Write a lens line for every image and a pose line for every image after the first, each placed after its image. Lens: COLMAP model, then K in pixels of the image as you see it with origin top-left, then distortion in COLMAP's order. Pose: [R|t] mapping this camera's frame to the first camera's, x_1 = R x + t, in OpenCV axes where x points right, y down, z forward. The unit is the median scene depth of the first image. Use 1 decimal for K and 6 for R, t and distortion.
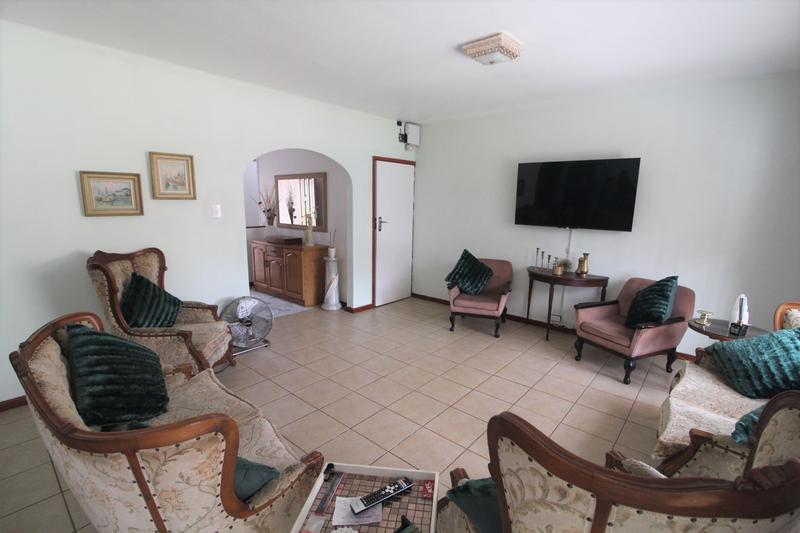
lens RADIAL K [[370.5, 0, 395.3], [0, 370.5, 271.2], [0, 0, 1]] dist [-0.008177, -0.007109]
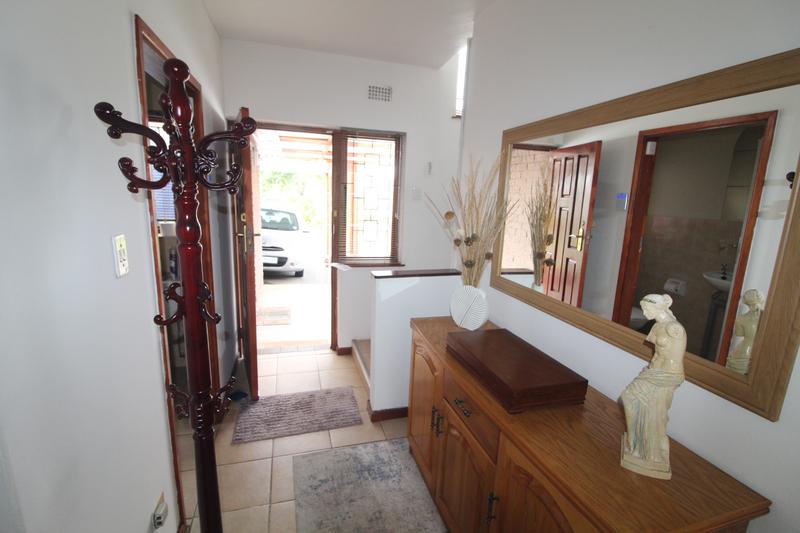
lens RADIAL K [[370.5, 0, 399.5], [0, 370.5, 267.6], [0, 0, 1]] dist [-0.008177, -0.007109]
pose [[0.843291, 0.115556, -0.524887, -0.343064], [-0.121148, 0.992348, 0.023832, -0.216091], [0.523625, 0.043491, 0.850838, 1.070475]]
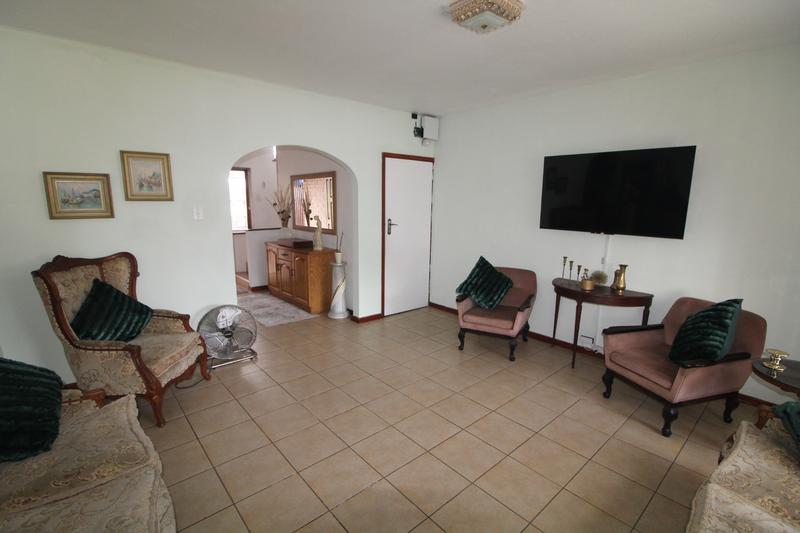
lens RADIAL K [[370.5, 0, 397.0], [0, 370.5, 271.9], [0, 0, 1]] dist [-0.008177, -0.007109]
pose [[0.990865, 0.021083, -0.133201, 0.130608], [-0.021054, 0.999777, 0.001629, -0.023336], [0.133206, 0.001191, 0.991088, 0.126613]]
